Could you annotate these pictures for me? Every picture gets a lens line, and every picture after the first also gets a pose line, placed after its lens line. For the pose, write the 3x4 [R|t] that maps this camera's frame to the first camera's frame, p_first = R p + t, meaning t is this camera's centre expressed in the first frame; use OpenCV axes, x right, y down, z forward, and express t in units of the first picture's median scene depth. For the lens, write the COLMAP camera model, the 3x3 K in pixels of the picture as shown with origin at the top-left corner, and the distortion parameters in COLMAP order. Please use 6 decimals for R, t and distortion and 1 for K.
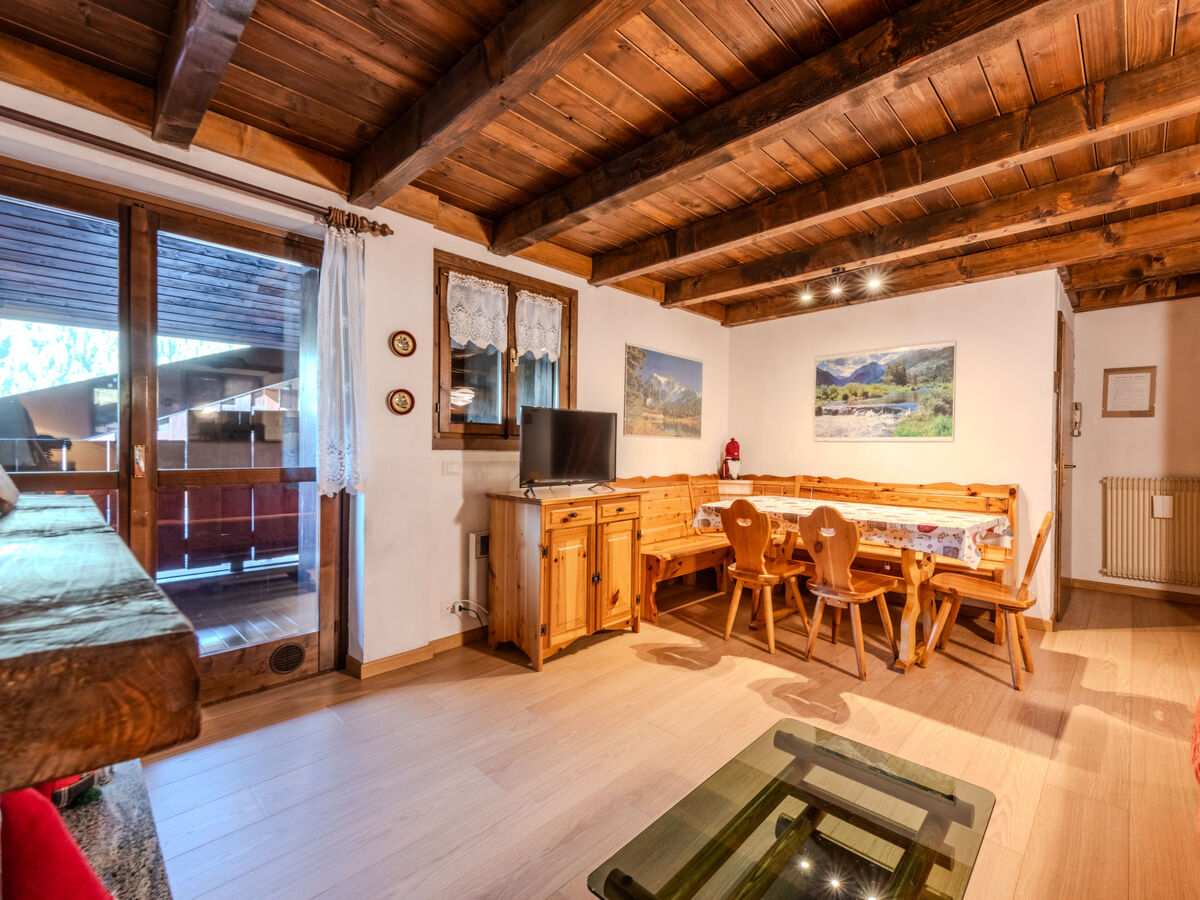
lens RADIAL K [[541.1, 0, 605.5], [0, 541.1, 449.0], [0, 0, 1]] dist [0.017306, -0.004960]
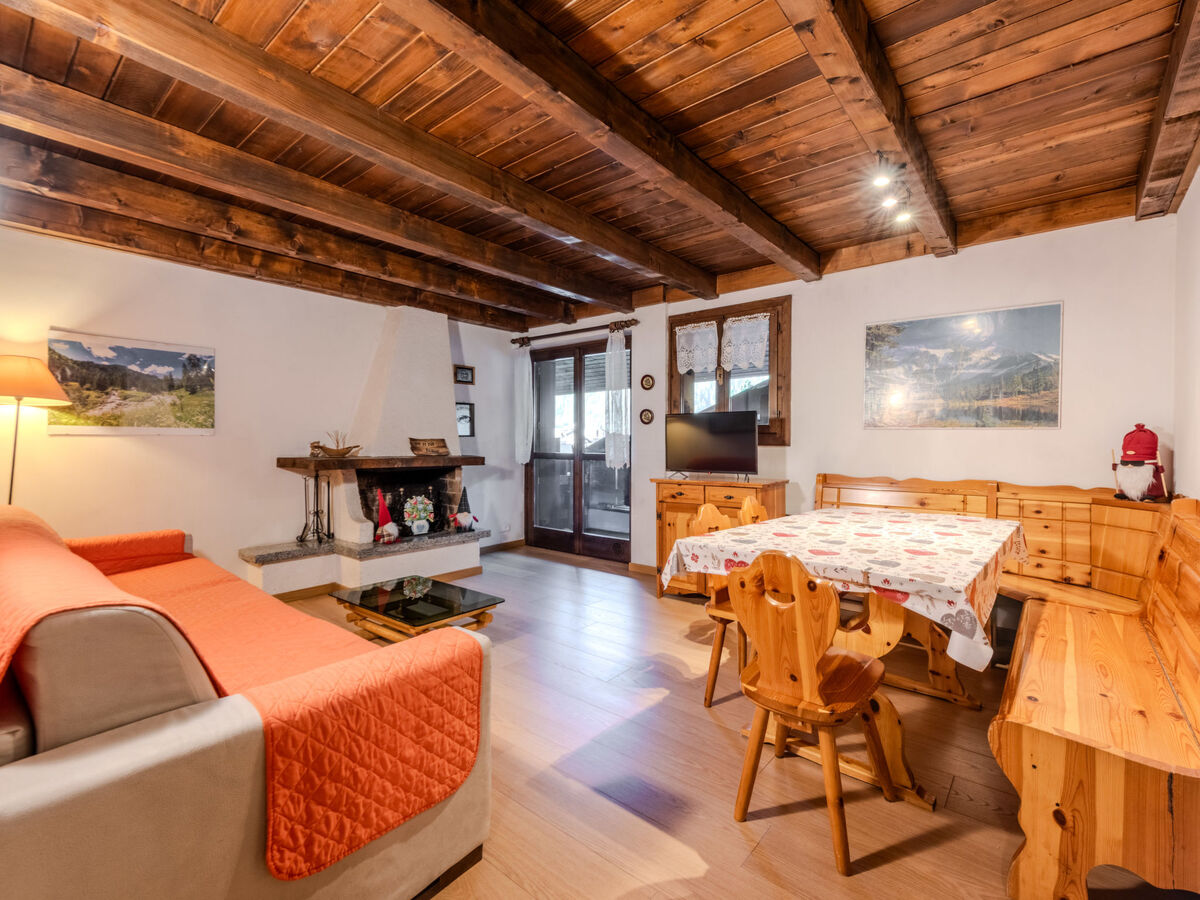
lens RADIAL K [[541.1, 0, 621.4], [0, 541.1, 444.8], [0, 0, 1]] dist [0.017306, -0.004960]
pose [[0.098867, -0.005680, -0.995084, 1.176708], [-0.002110, 0.999980, -0.005918, 0.009570], [0.995098, 0.002685, 0.098853, 0.684223]]
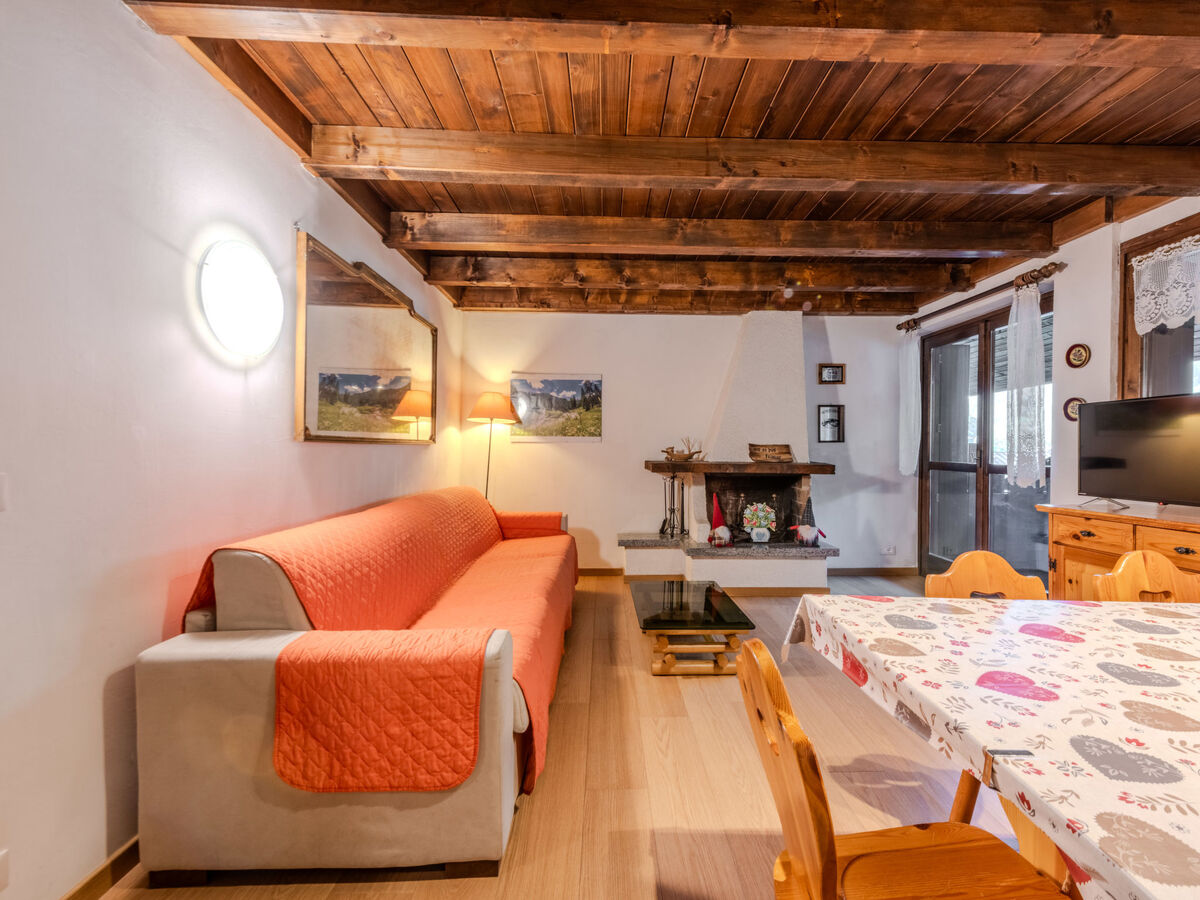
lens RADIAL K [[541.1, 0, 631.3], [0, 541.1, 453.4], [0, 0, 1]] dist [0.017306, -0.004960]
pose [[-0.693923, -0.006524, -0.720020, 0.939766], [-0.013157, 0.999907, 0.003620, 0.008301], [0.719929, 0.011986, -0.693944, 1.013687]]
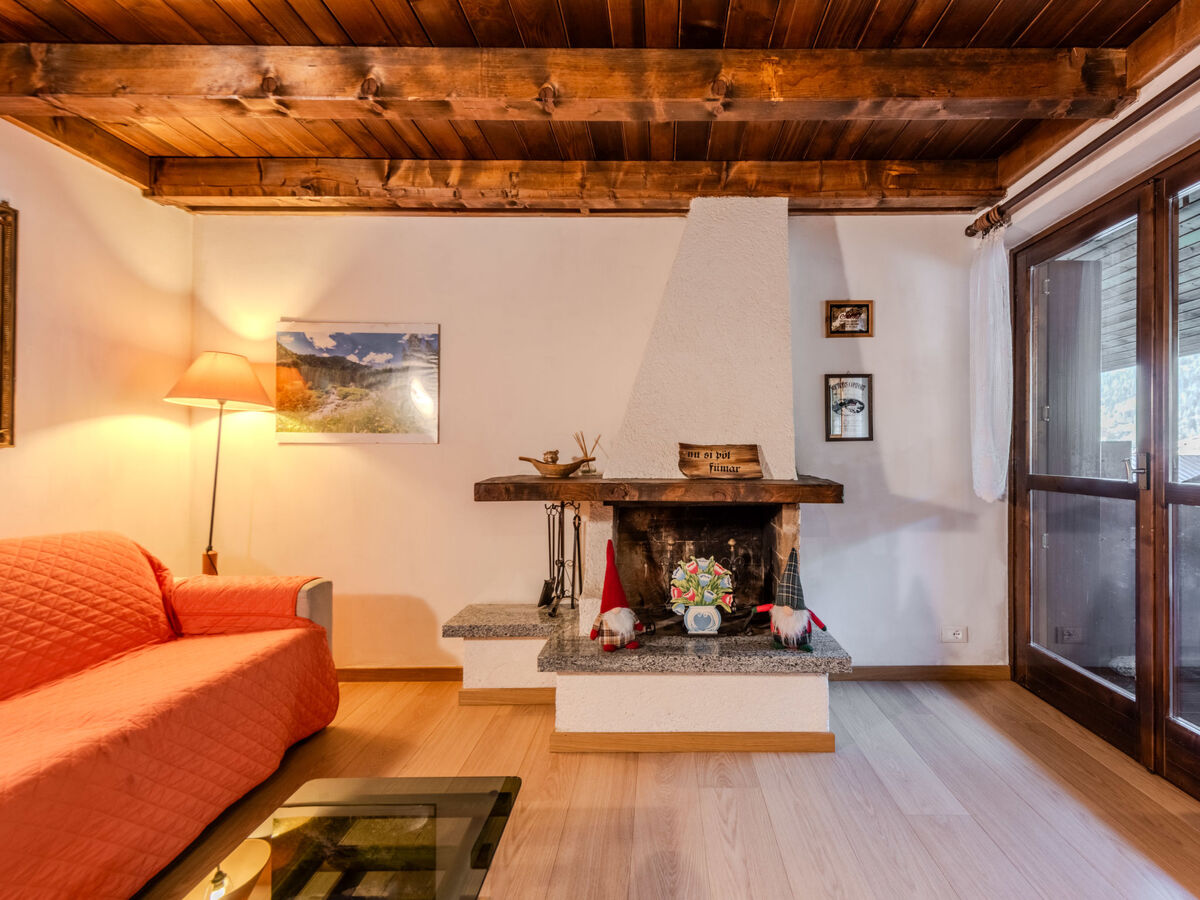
lens RADIAL K [[541.1, 0, 679.1], [0, 541.1, 452.5], [0, 0, 1]] dist [0.017306, -0.004960]
pose [[-0.717313, -0.012877, -0.696633, 0.251569], [-0.008479, 0.999916, -0.009752, 0.004089], [0.696700, -0.001088, -0.717362, 0.789912]]
